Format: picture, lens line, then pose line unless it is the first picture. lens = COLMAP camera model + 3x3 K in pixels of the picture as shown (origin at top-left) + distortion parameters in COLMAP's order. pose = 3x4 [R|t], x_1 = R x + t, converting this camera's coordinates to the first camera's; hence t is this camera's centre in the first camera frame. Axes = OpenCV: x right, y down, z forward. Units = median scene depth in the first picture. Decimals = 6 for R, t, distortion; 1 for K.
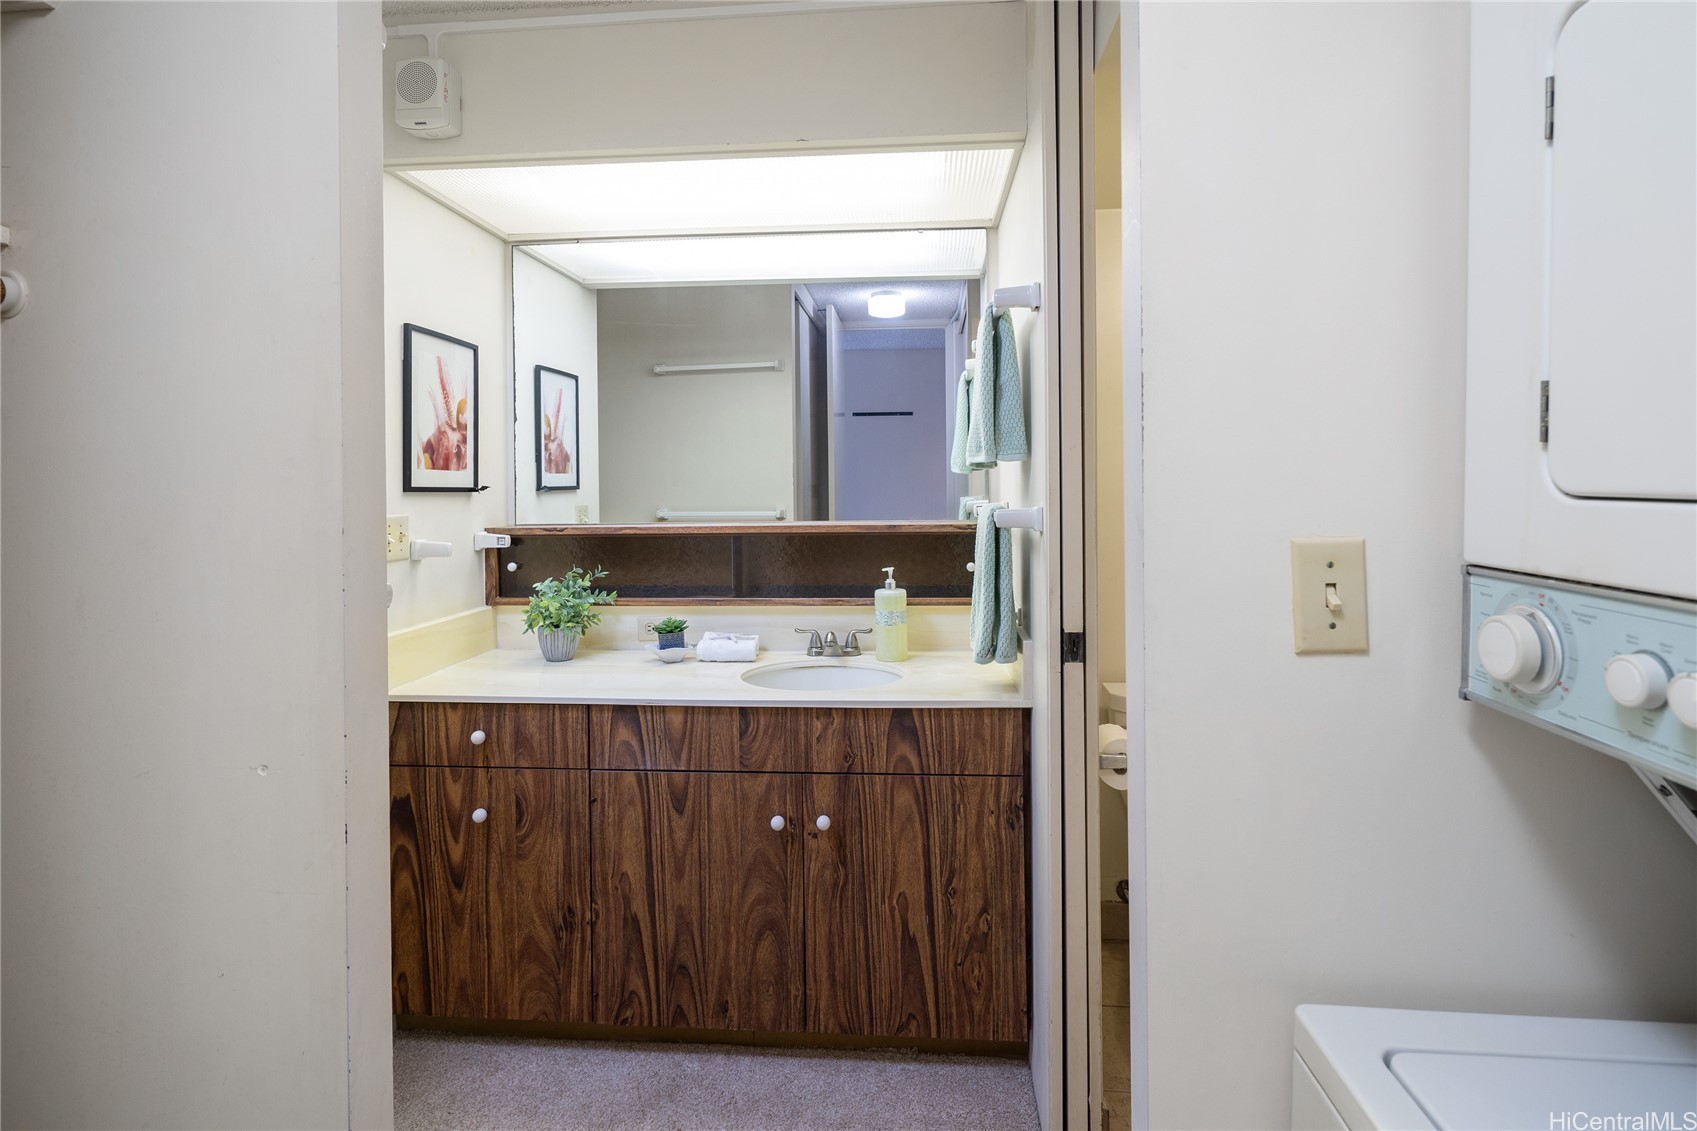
lens RADIAL K [[833.0, 0, 847.7], [0, 833.0, 487.7], [0, 0, 1]] dist [0.000568, -0.000103]
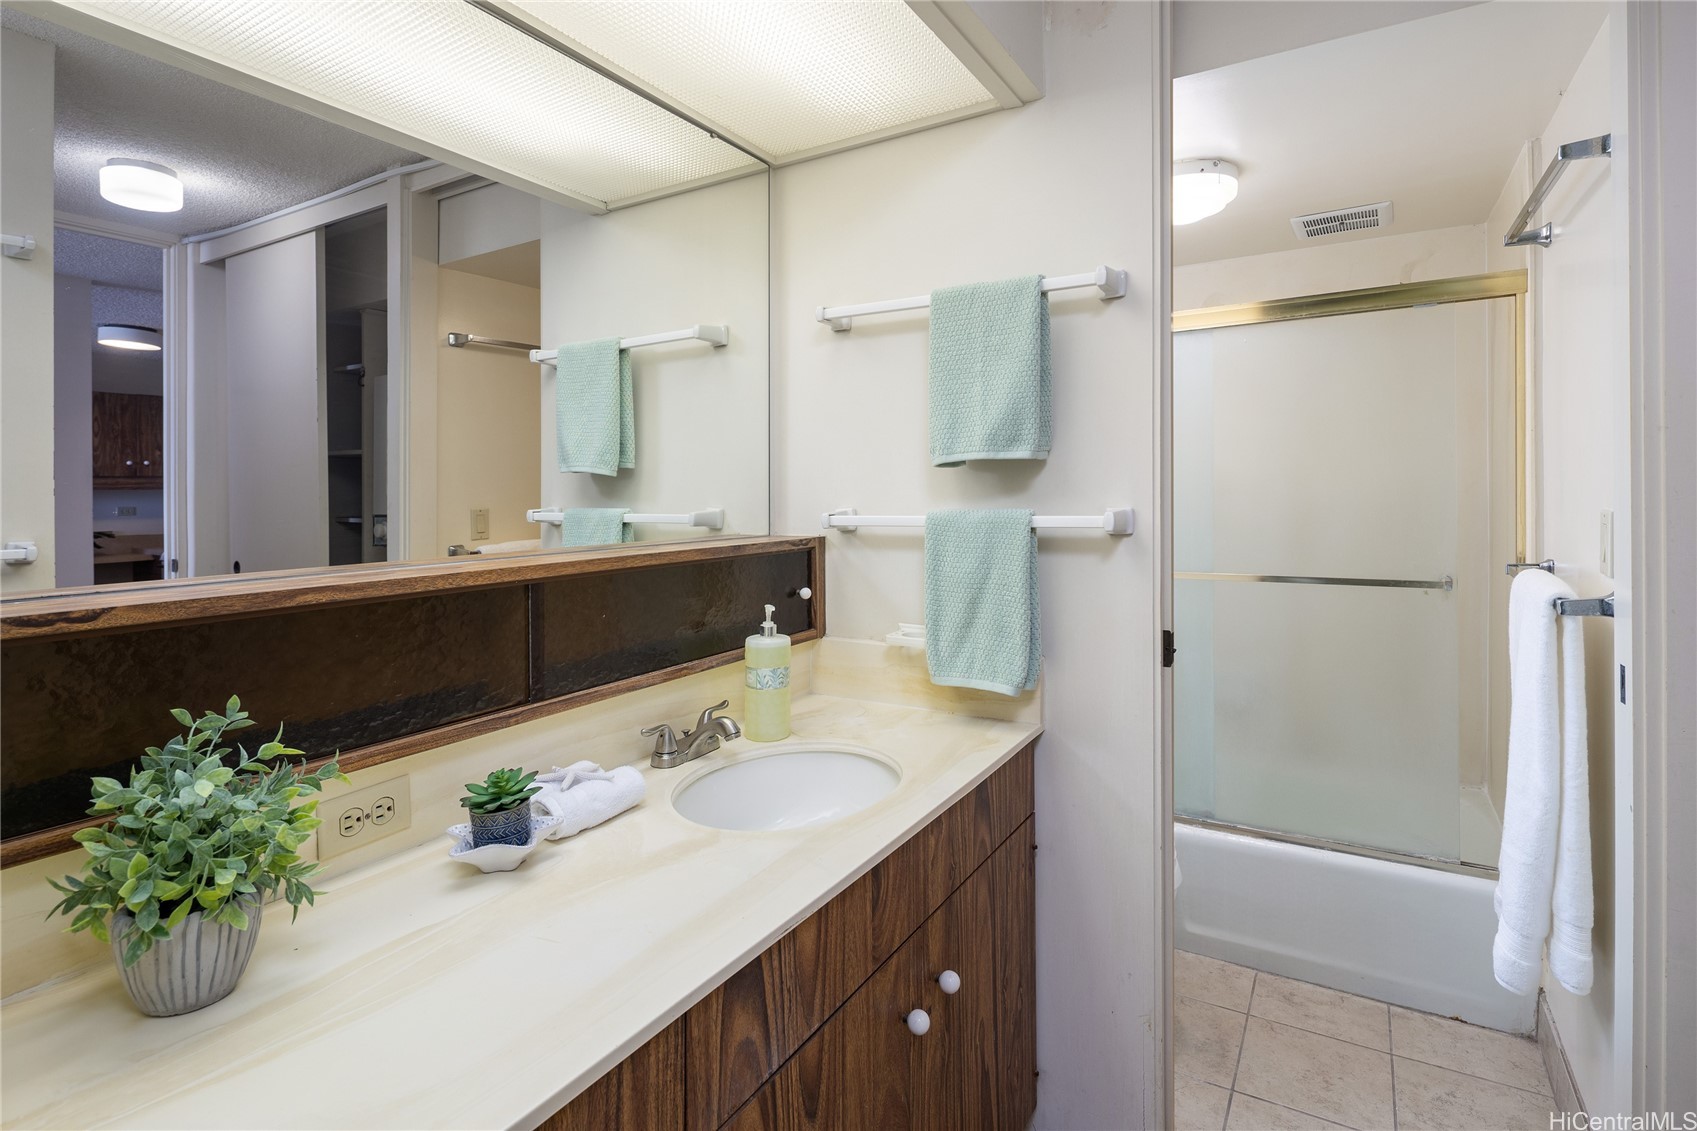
lens RADIAL K [[833.0, 0, 847.7], [0, 833.0, 487.7], [0, 0, 1]] dist [0.000568, -0.000103]
pose [[0.449056, 0.002583, 0.893500, -0.651466], [0.007704, 0.999947, -0.006763, 0.003862], [-0.893470, 0.009920, 0.449013, 0.741398]]
